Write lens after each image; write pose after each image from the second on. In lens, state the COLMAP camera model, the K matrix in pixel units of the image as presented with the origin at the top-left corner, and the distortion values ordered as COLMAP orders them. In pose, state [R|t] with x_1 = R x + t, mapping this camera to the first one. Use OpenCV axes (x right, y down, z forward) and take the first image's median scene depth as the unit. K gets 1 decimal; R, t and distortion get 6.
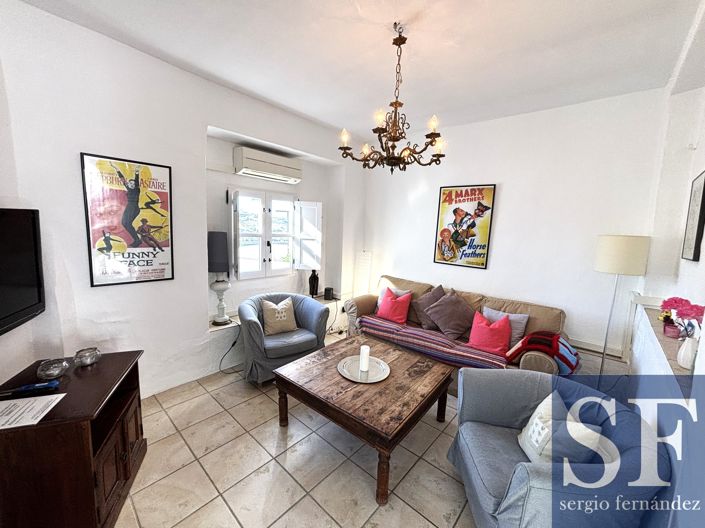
lens RADIAL K [[281.3, 0, 351.3], [0, 281.3, 263.8], [0, 0, 1]] dist [0.000970, -0.000163]
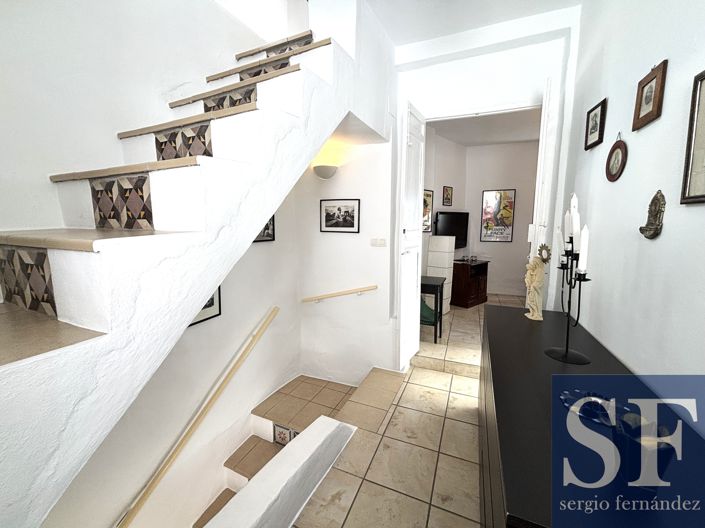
lens RADIAL K [[281.3, 0, 351.3], [0, 281.3, 263.8], [0, 0, 1]] dist [0.000970, -0.000163]
pose [[0.319771, 0.082560, -0.943891, 1.058188], [-0.109003, 0.992788, 0.049909, 0.260007], [0.941204, 0.086928, 0.326464, -0.865785]]
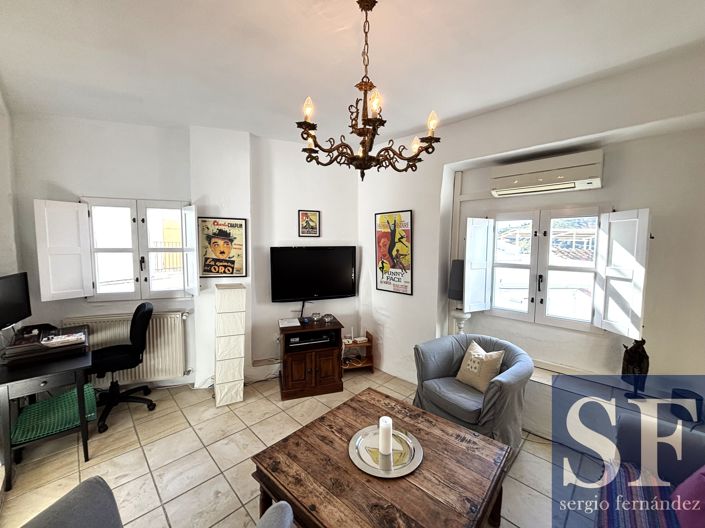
lens RADIAL K [[281.3, 0, 351.3], [0, 281.3, 263.8], [0, 0, 1]] dist [0.000970, -0.000163]
pose [[-0.057062, 0.029059, -0.997948, 0.701625], [-0.140106, 0.989452, 0.036823, -0.102733], [0.988491, 0.141920, -0.052388, 0.824345]]
